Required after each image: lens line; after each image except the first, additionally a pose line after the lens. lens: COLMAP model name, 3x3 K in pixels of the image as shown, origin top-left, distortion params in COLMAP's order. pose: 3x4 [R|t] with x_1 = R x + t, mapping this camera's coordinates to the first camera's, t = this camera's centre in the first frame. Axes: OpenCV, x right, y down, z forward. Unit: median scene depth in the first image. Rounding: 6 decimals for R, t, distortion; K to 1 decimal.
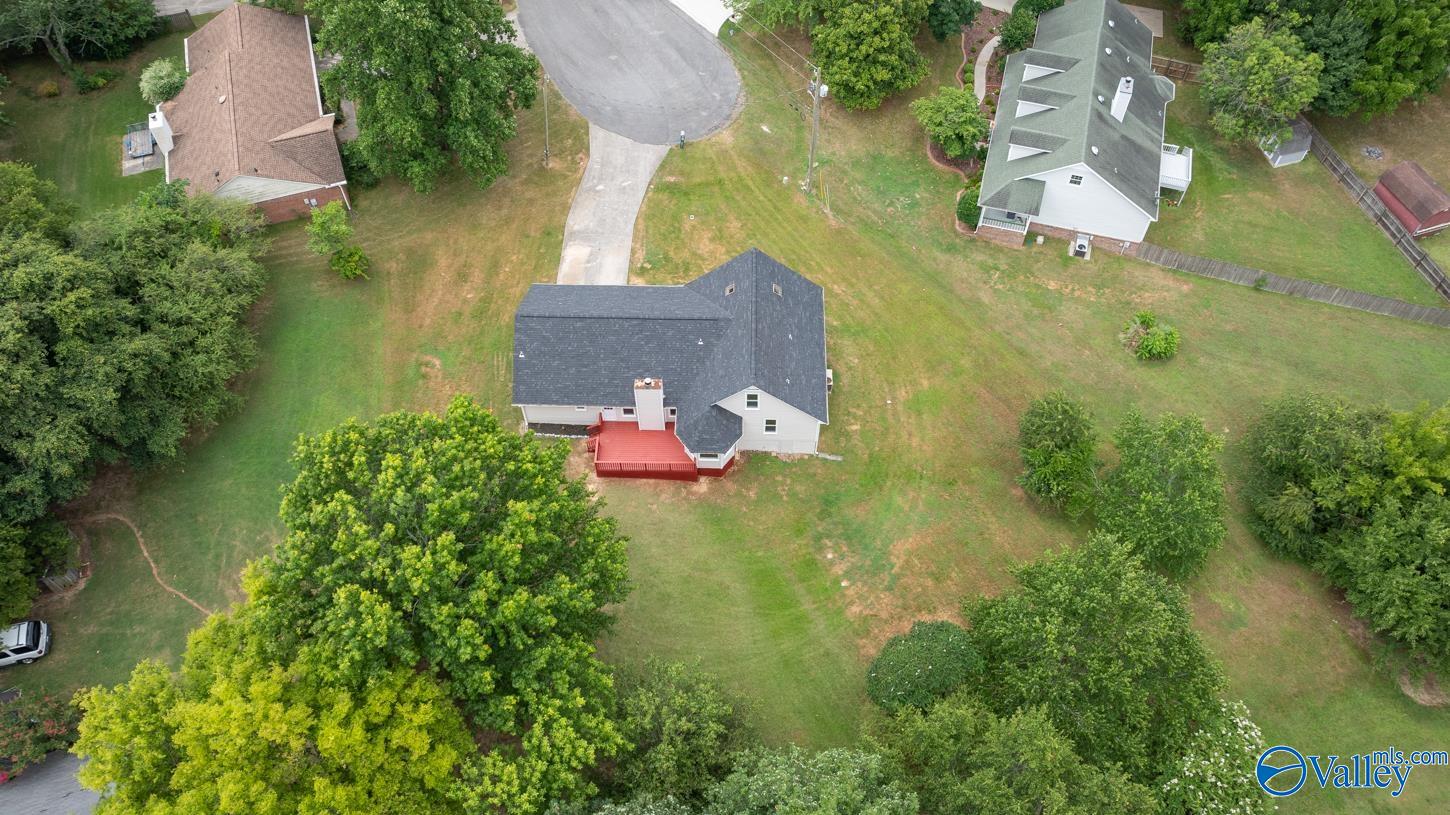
lens RADIAL K [[1086.8, 0, 723.2], [0, 1086.8, 398.2], [0, 0, 1]] dist [-0.015367, -0.003034]
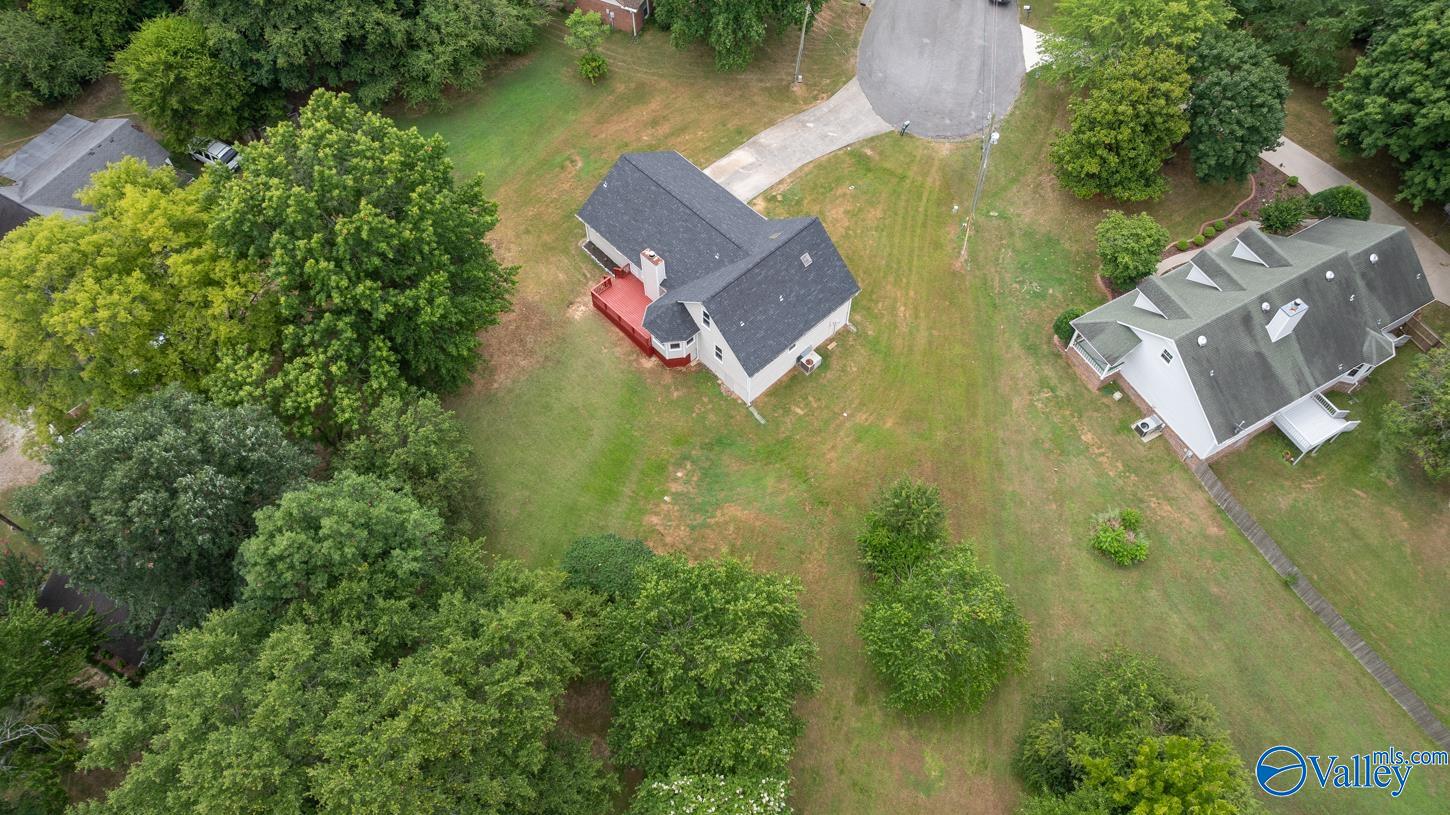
lens RADIAL K [[1030.2, 0, 719.0], [0, 1030.2, 400.5], [0, 0, 1]] dist [-0.013722, -0.008814]
pose [[0.705830, 0.589872, -0.392243, 0.419863], [-0.577624, 0.799793, 0.163344, -0.092912], [0.410066, 0.111276, 0.905242, 0.052483]]
